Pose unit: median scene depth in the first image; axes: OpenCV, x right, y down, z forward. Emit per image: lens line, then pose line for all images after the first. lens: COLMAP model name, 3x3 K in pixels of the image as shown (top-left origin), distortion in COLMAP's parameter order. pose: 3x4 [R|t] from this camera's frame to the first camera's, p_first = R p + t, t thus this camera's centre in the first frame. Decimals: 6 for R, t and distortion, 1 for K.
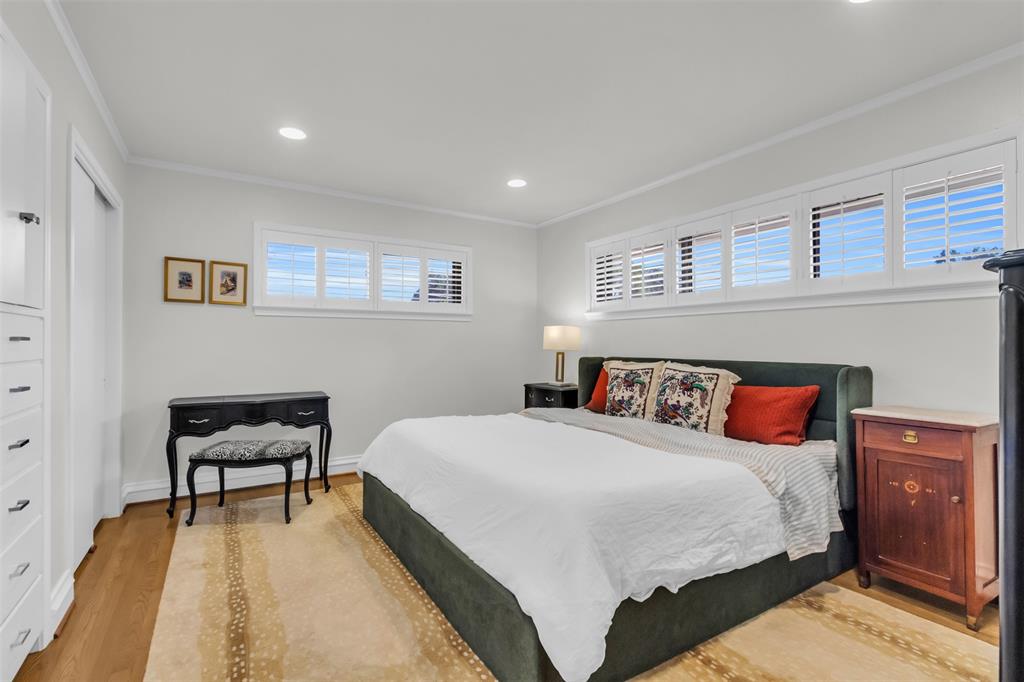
lens RADIAL K [[472.4, 0, 510.4], [0, 472.4, 340.7], [0, 0, 1]] dist [0.008750, -0.001051]
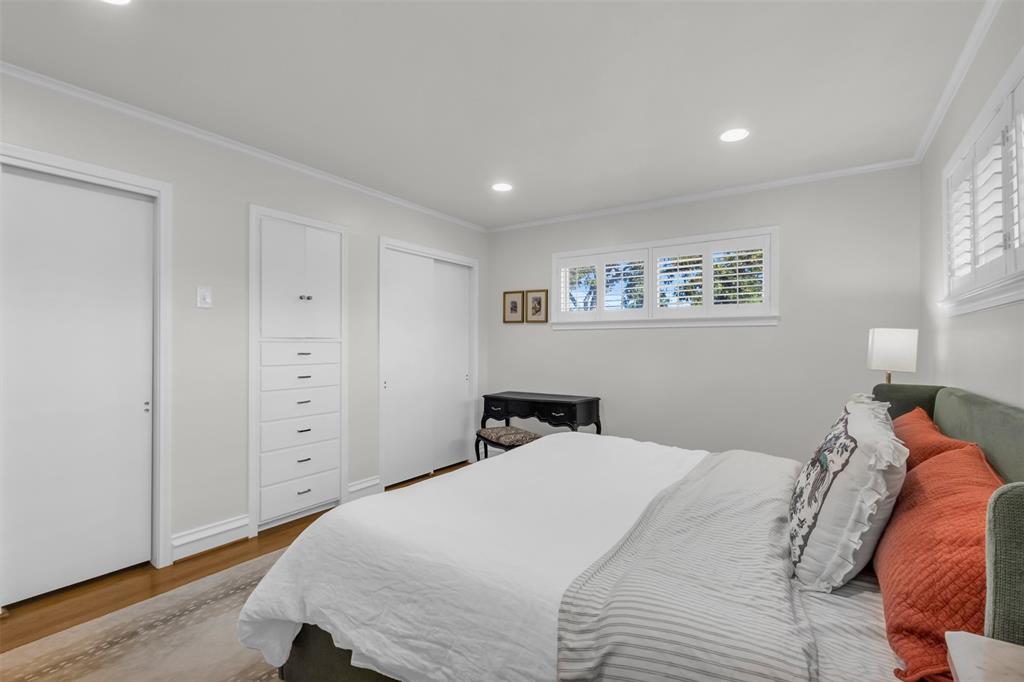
lens RADIAL K [[472.4, 0, 510.3], [0, 472.4, 343.2], [0, 0, 1]] dist [0.008750, -0.001051]
pose [[0.407654, -0.005040, -0.913123, 0.569888], [0.004656, 0.999983, -0.003441, -0.016243], [0.913125, -0.002848, 0.407671, 0.421709]]
